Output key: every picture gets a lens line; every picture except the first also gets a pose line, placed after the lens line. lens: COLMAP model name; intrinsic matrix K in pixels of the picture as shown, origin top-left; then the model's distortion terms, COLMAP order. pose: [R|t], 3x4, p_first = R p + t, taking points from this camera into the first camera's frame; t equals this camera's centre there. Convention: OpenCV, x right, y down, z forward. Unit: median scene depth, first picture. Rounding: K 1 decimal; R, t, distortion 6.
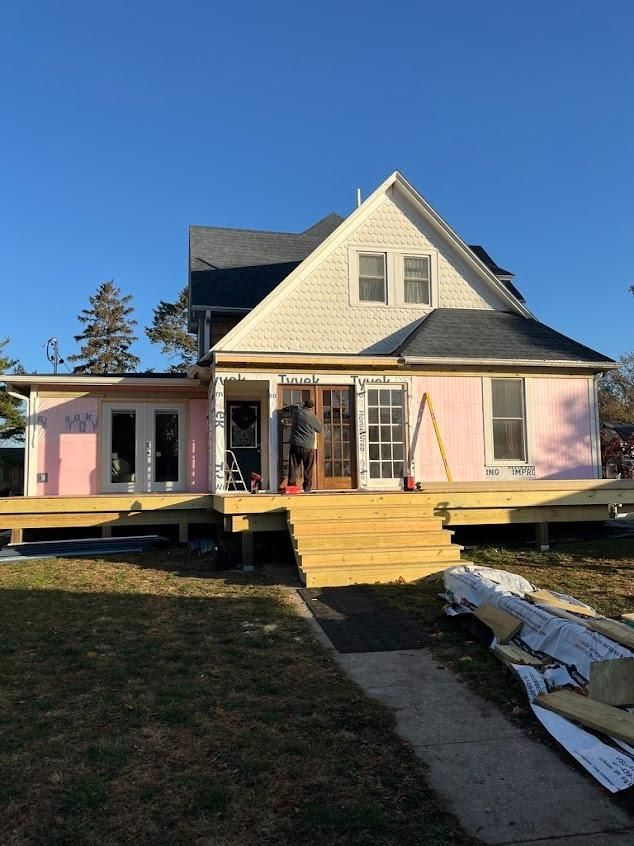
lens RADIAL K [[641.9, 0, 313.5], [0, 641.9, 419.9], [0, 0, 1]] dist [0.007019, 0.000783]
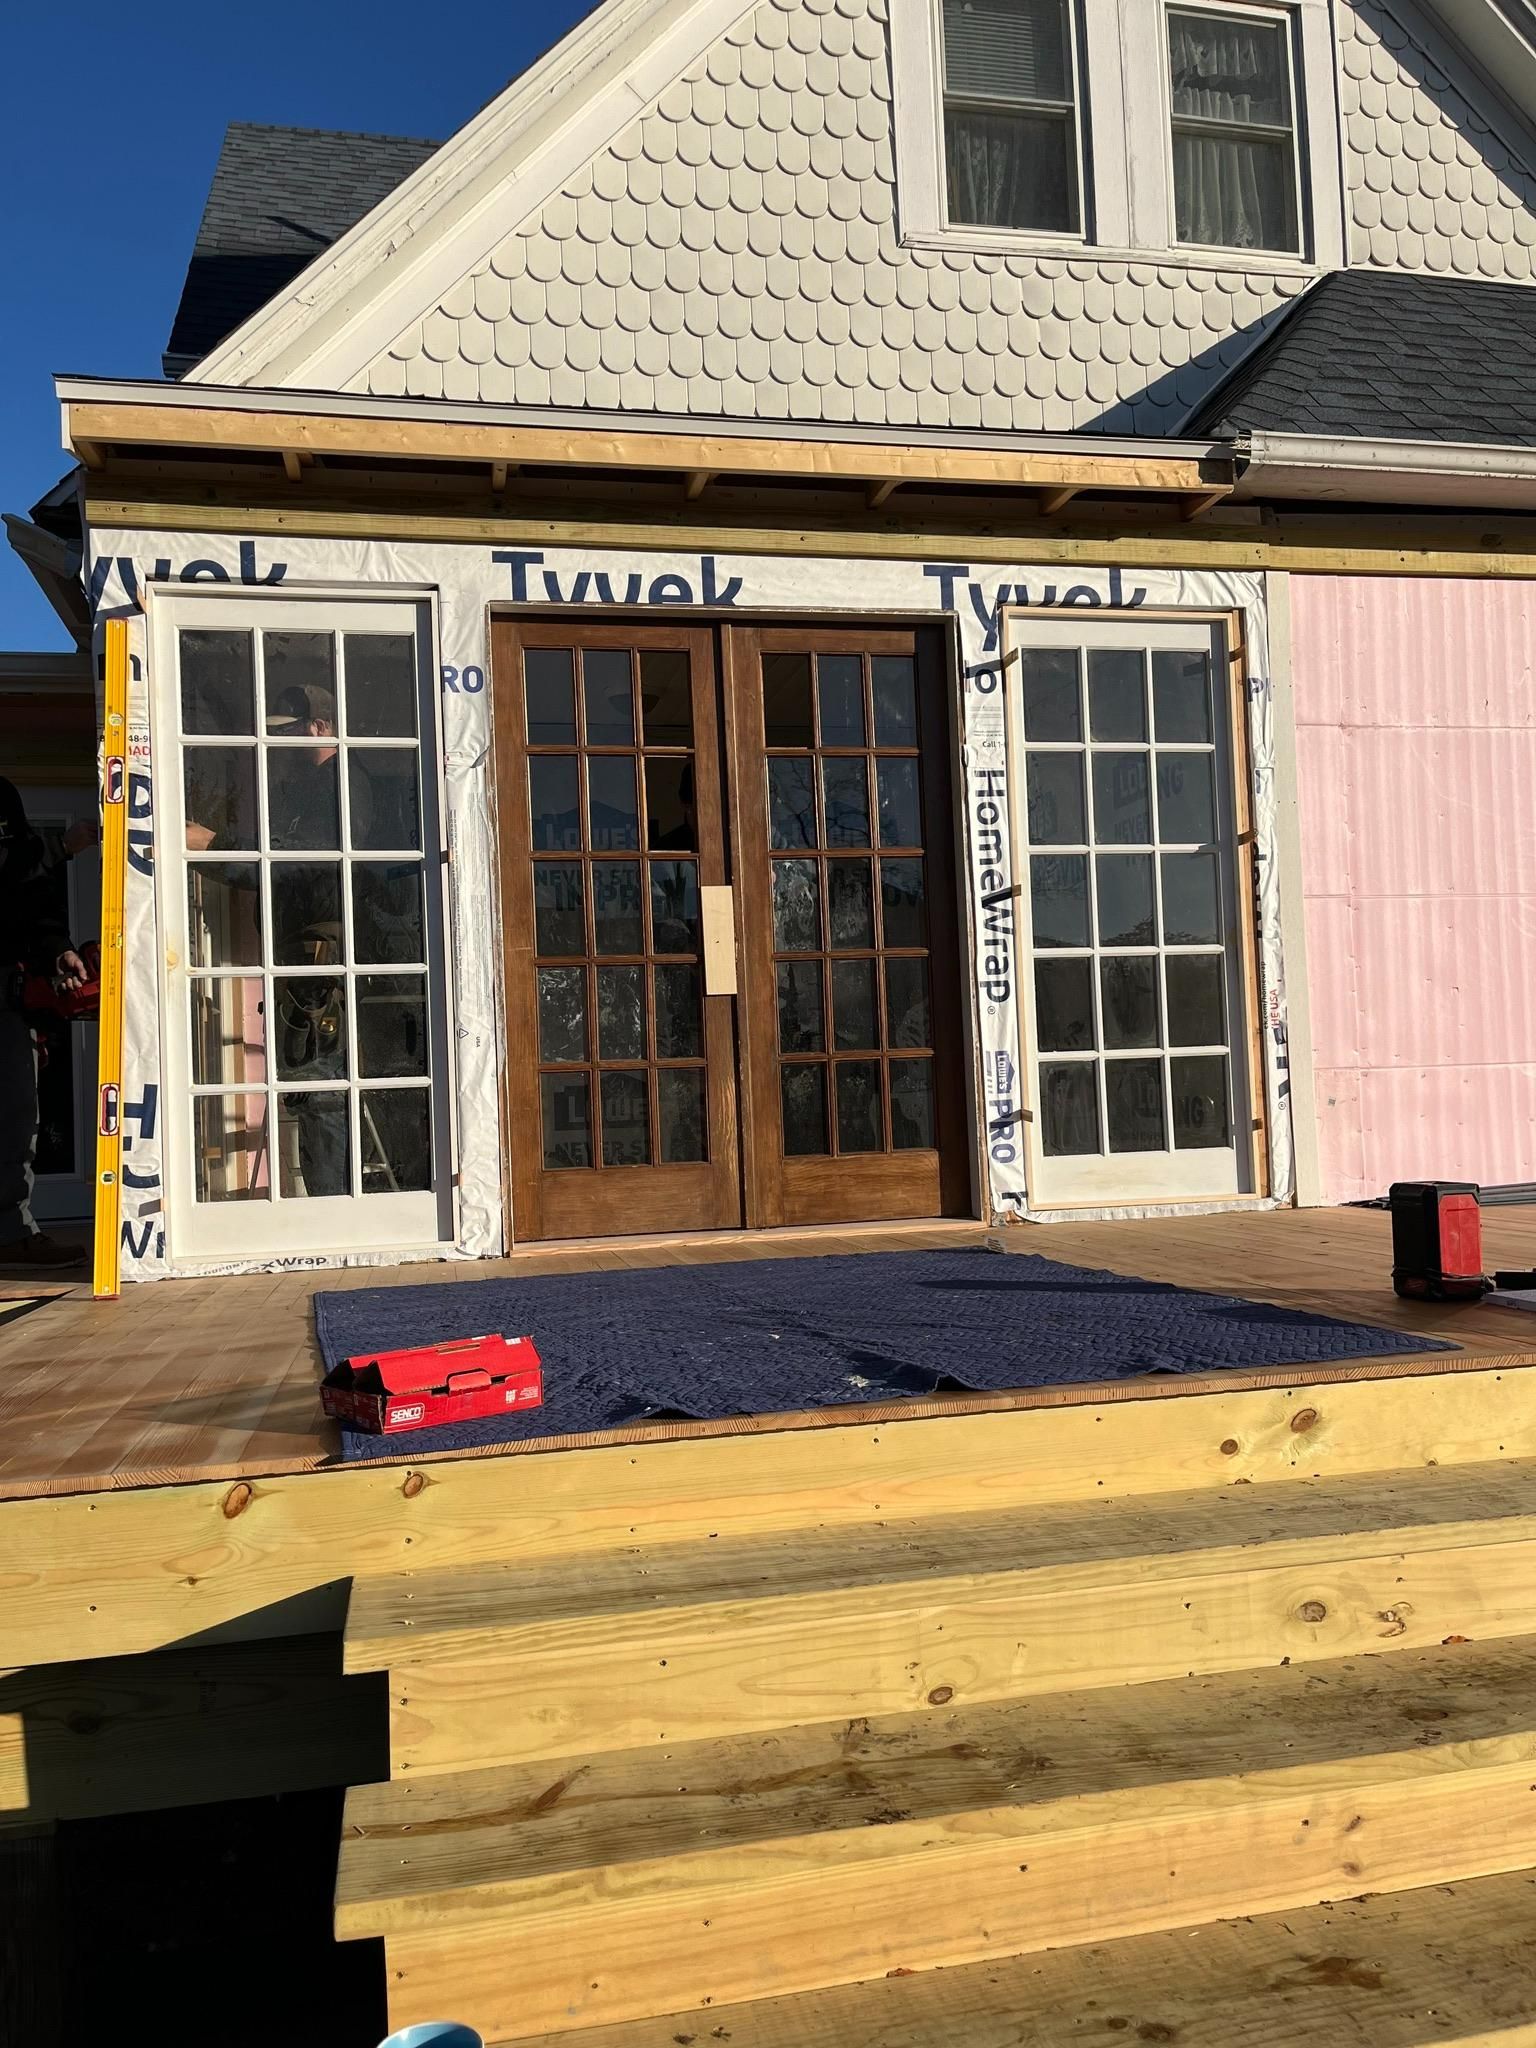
lens RADIAL K [[1553.8, 0, 766.8], [0, 1553.8, 1026.1], [0, 0, 1]] dist [0.007019, 0.000783]
pose [[0.999756, -0.022068, 0.000801, 0.012483], [0.021988, 0.998170, 0.056328, 0.029985], [-0.002043, -0.056297, 0.998412, 0.574587]]
